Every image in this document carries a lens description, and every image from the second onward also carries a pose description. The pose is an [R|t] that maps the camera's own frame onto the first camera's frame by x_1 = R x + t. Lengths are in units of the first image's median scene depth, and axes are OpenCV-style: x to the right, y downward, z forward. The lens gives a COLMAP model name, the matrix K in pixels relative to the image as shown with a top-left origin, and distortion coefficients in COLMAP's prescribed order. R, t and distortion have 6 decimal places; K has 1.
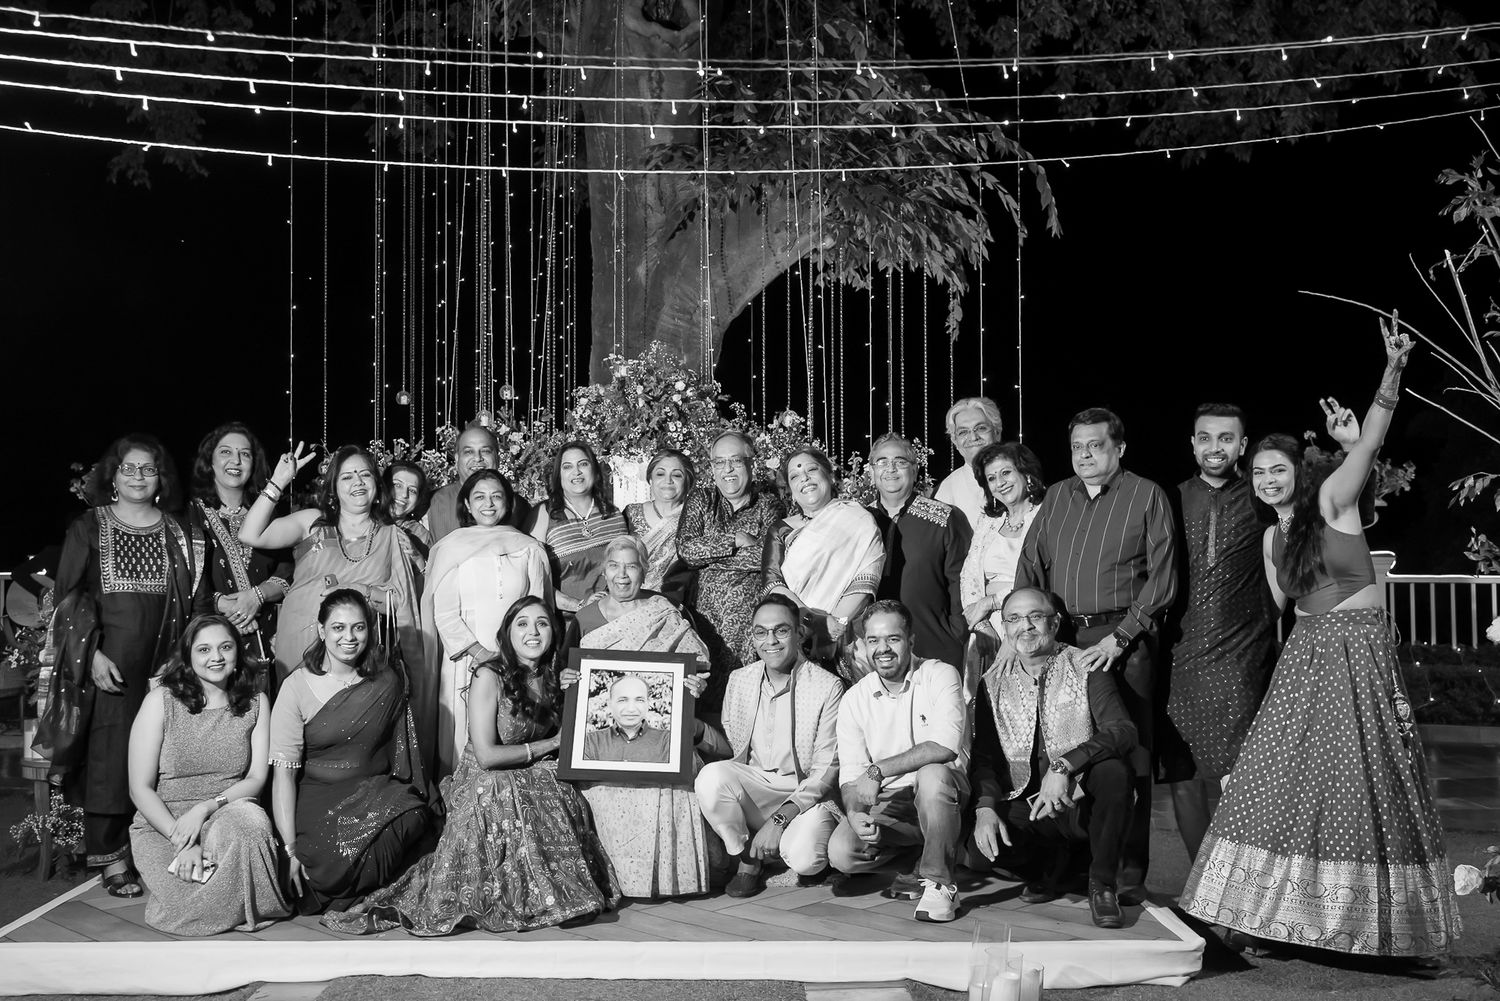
lens RADIAL K [[1496.8, 0, 750.0], [0, 1496.8, 500.5], [0, 0, 1]] dist [-0.002321, 0.000372]
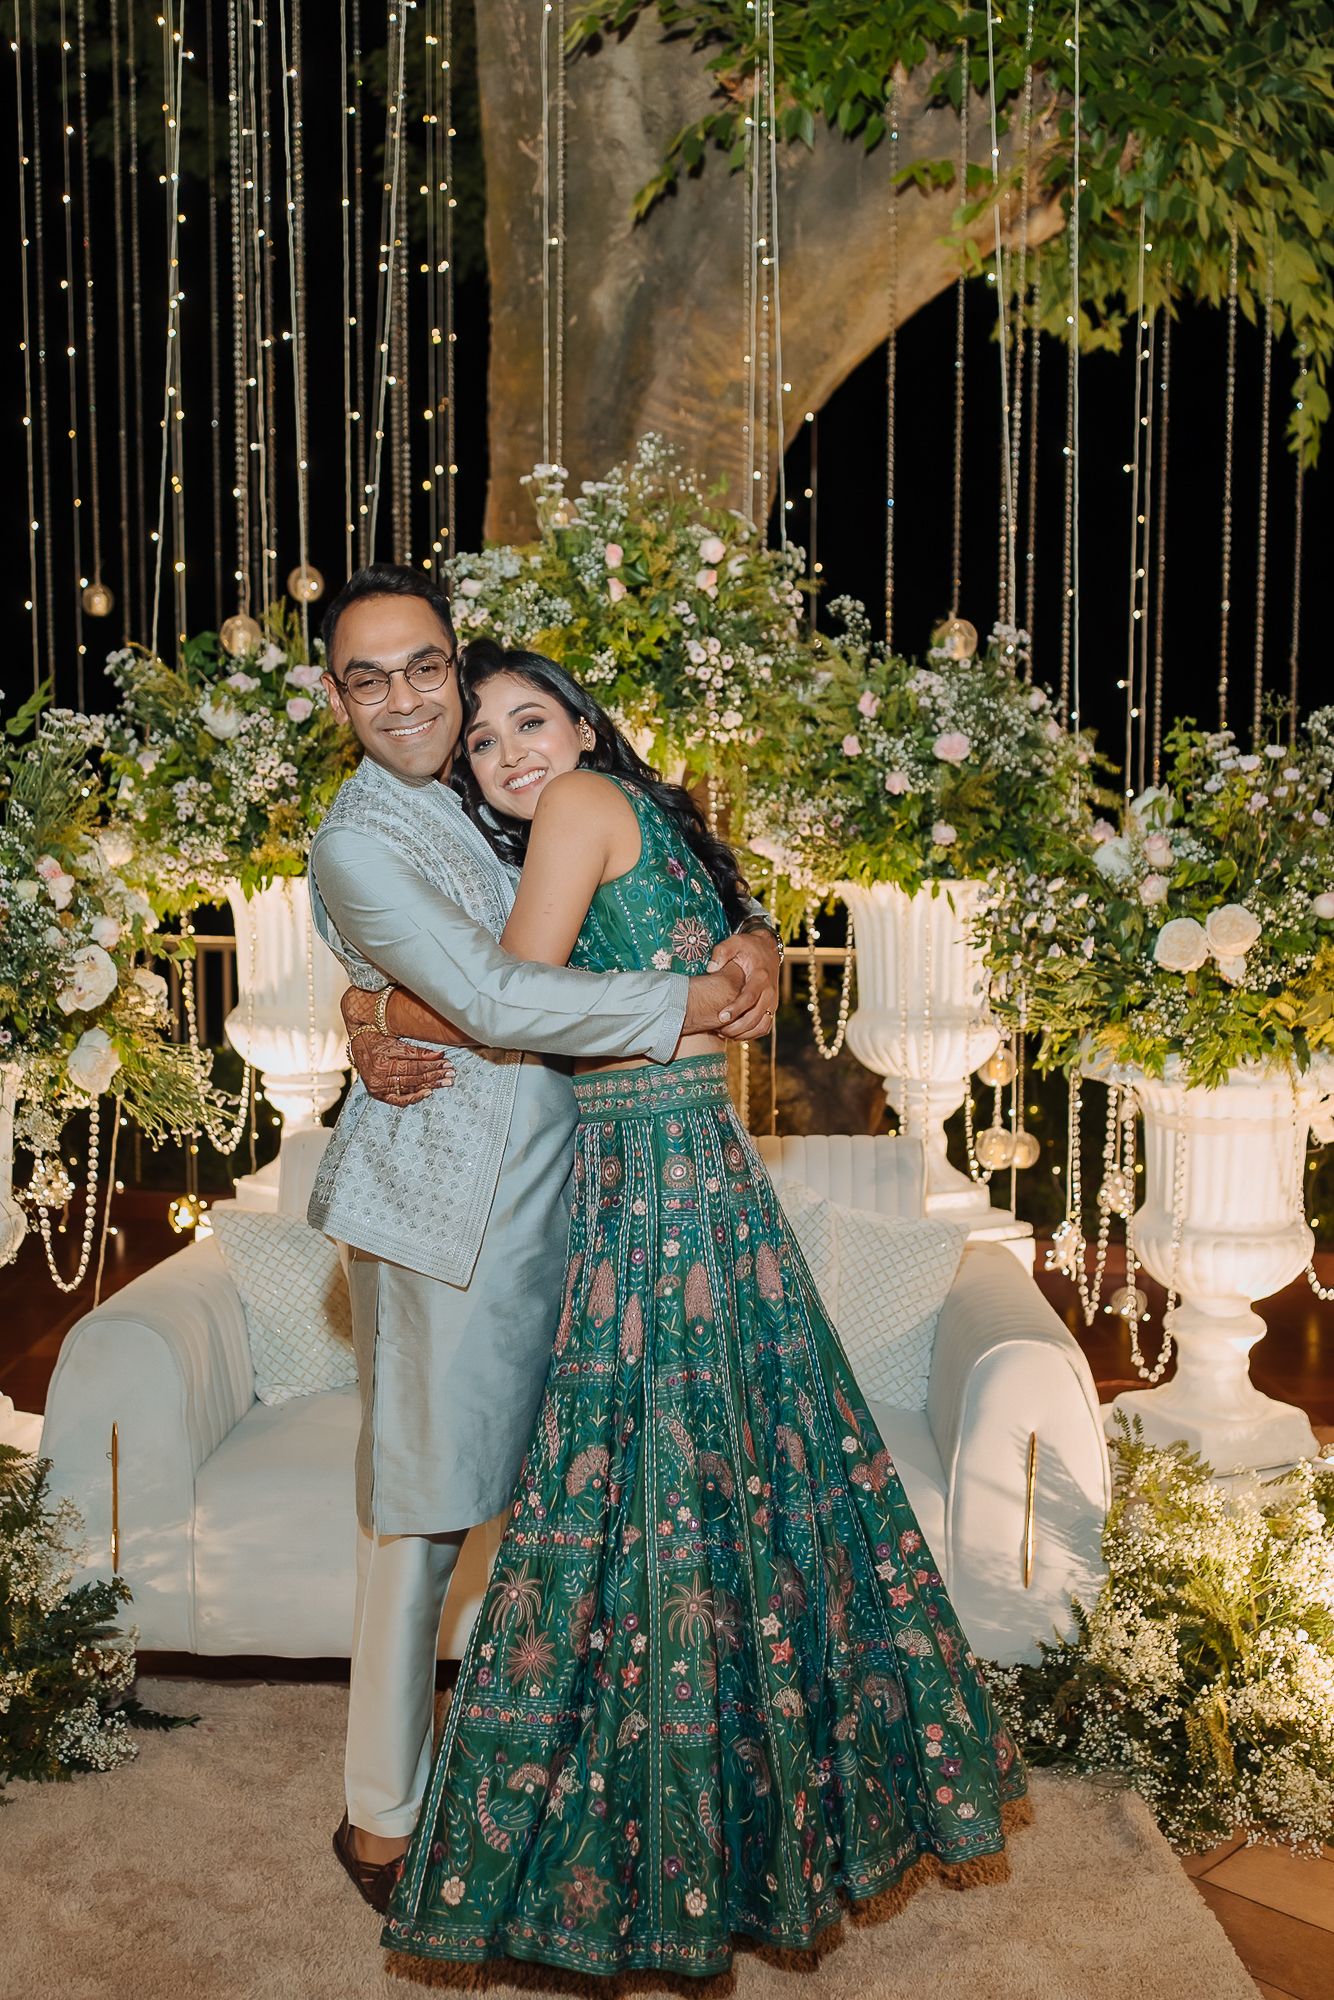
lens RADIAL K [[1995.7, 0, 697.5], [0, 1995.7, 1011.5], [0, 0, 1]] dist [-0.002321, 0.000372]
pose [[0.999980, 0.005430, -0.003342, -0.044311], [-0.005026, 0.993805, 0.111026, -0.012272], [0.003924, -0.111007, 0.993812, 0.419851]]
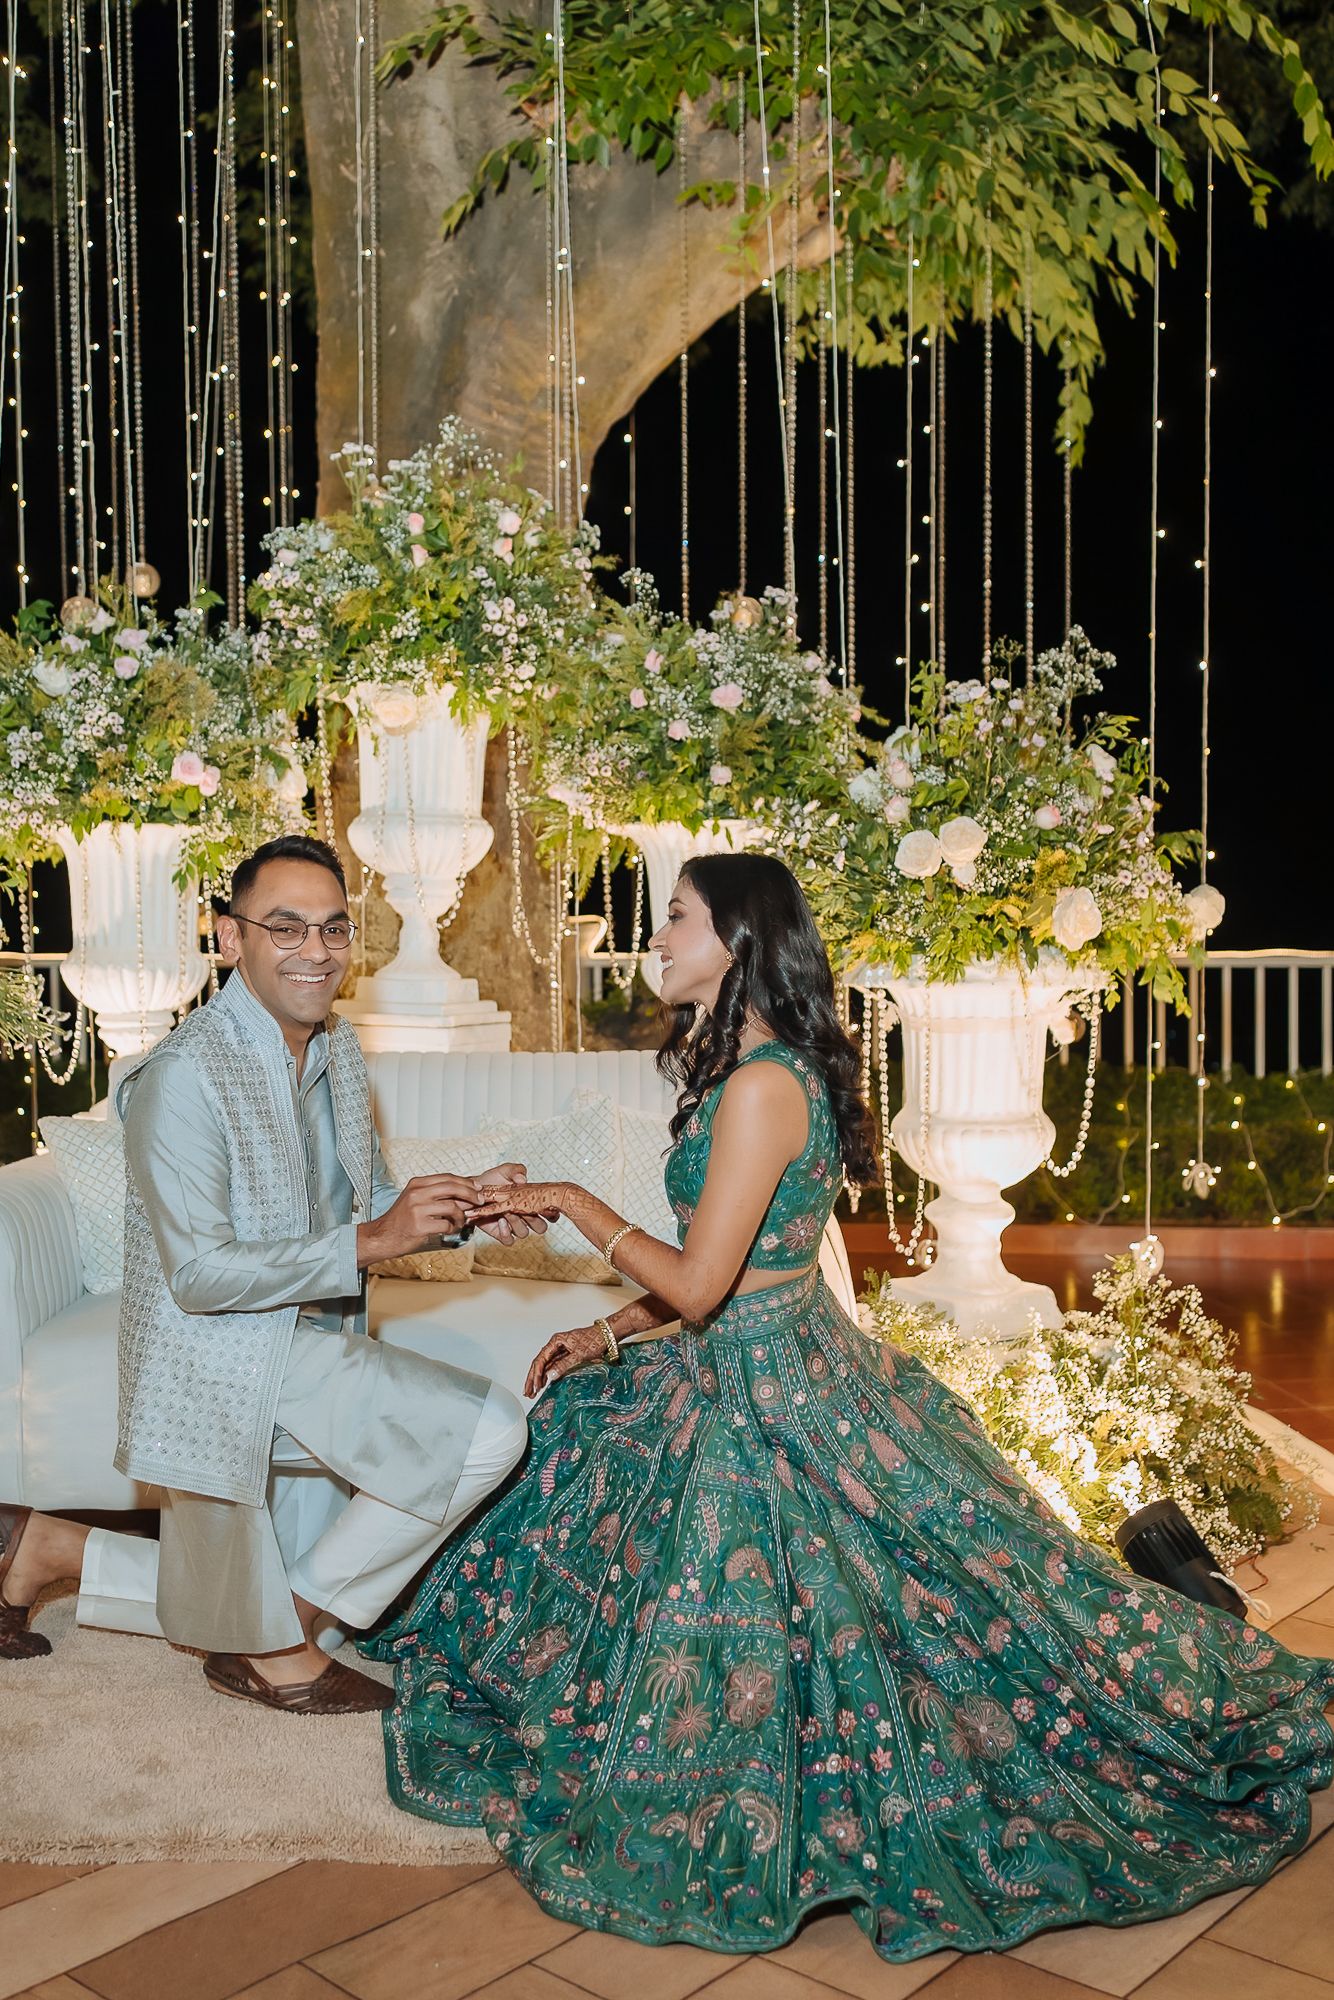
lens RADIAL K [[1995.7, 0, 697.5], [0, 1995.7, 1011.5], [0, 0, 1]] dist [-0.002321, 0.000372]
pose [[0.998482, -0.008269, 0.054452, -0.022784], [0.004012, 0.996959, 0.077827, 0.018889], [-0.054930, -0.077490, 0.995479, 0.373075]]
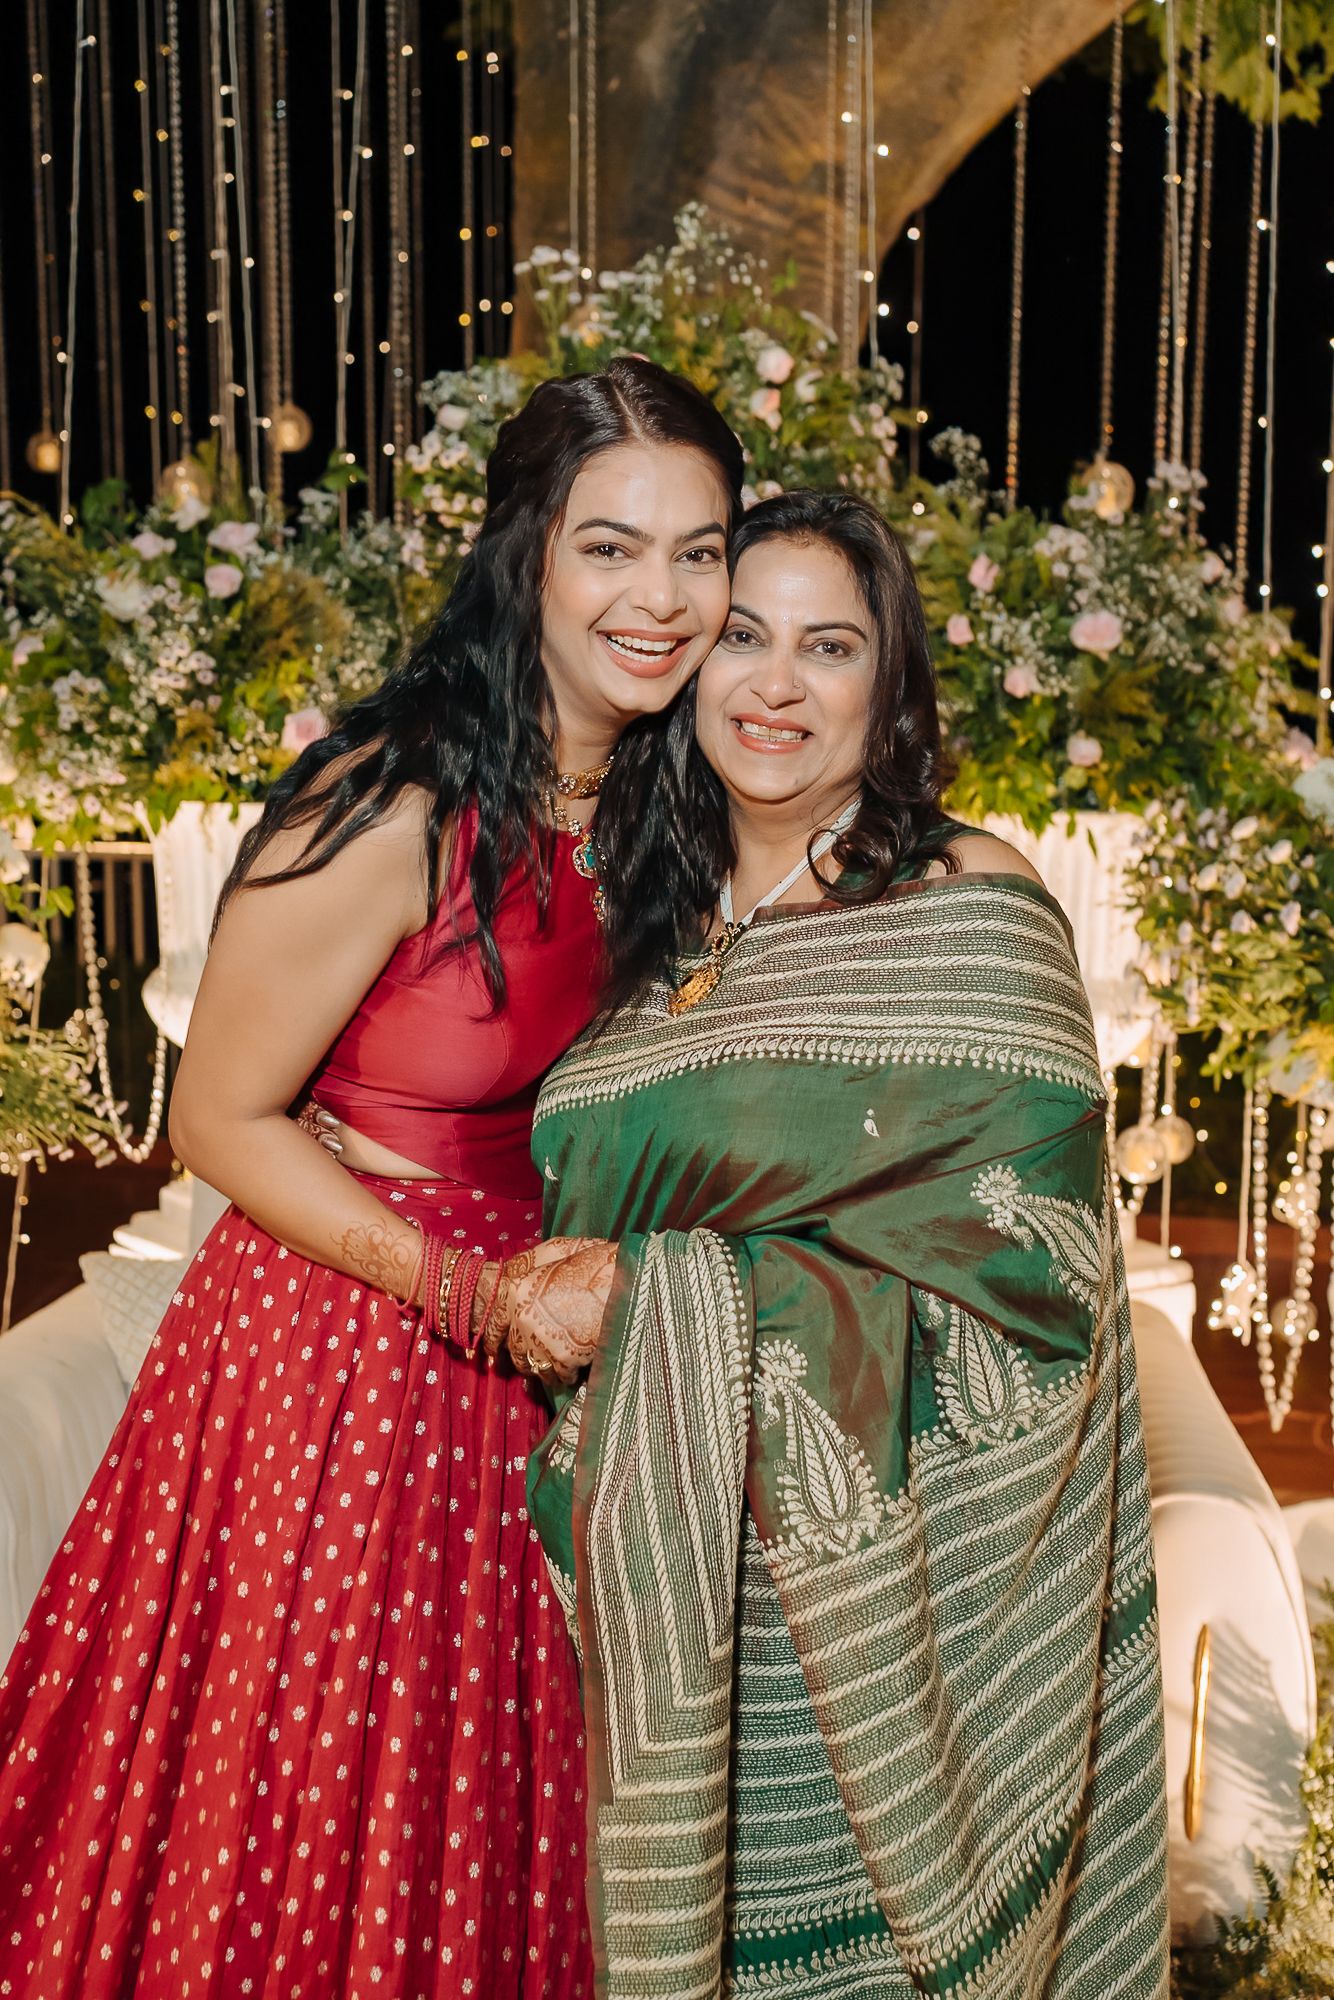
lens RADIAL K [[2067.2, 0, 699.2], [0, 2067.2, 995.8], [0, 0, 1]] dist [0.003898, 0.011052]
pose [[0.998348, 0.015515, -0.055320, -0.034044], [-0.006842, 0.988103, 0.153643, -0.014586], [0.057045, -0.153011, 0.986577, 0.528666]]
